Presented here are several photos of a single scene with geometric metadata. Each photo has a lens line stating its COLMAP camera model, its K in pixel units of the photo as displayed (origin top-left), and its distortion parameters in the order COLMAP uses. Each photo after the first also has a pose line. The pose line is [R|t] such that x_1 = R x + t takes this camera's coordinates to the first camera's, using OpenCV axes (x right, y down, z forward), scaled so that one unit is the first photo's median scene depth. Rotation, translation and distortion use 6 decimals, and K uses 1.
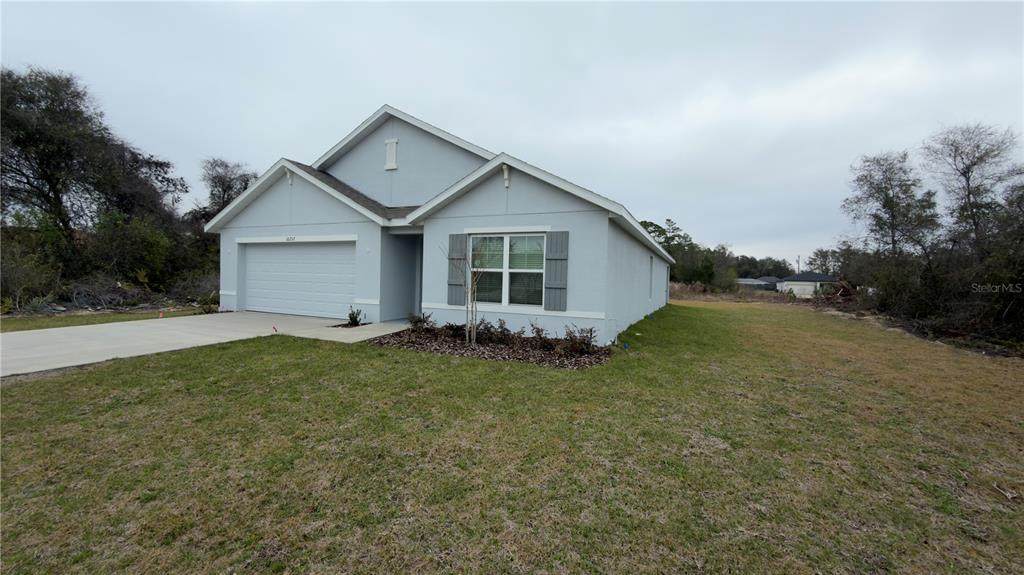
lens RADIAL K [[409.0, 0, 507.8], [0, 409.0, 289.6], [0, 0, 1]] dist [0.004128, 0.000954]
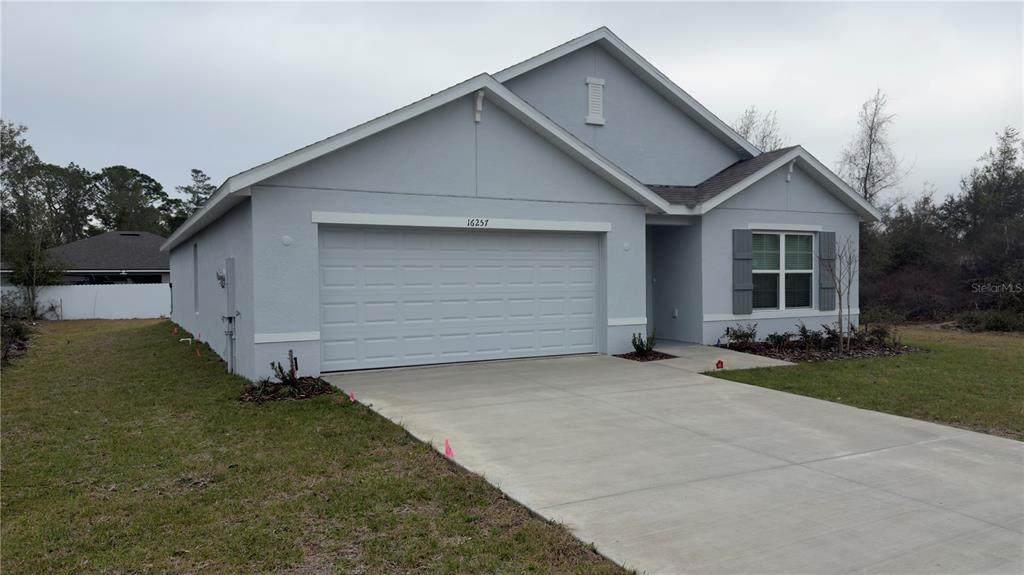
lens RADIAL K [[723.3, 0, 514.9], [0, 723.3, 290.1], [0, 0, 1]] dist [0.038874, -0.007217]
pose [[0.602476, -0.049226, 0.796617, -1.529801], [0.041663, 0.998675, 0.030202, -0.072932], [-0.797049, 0.014993, 0.603729, 0.452796]]
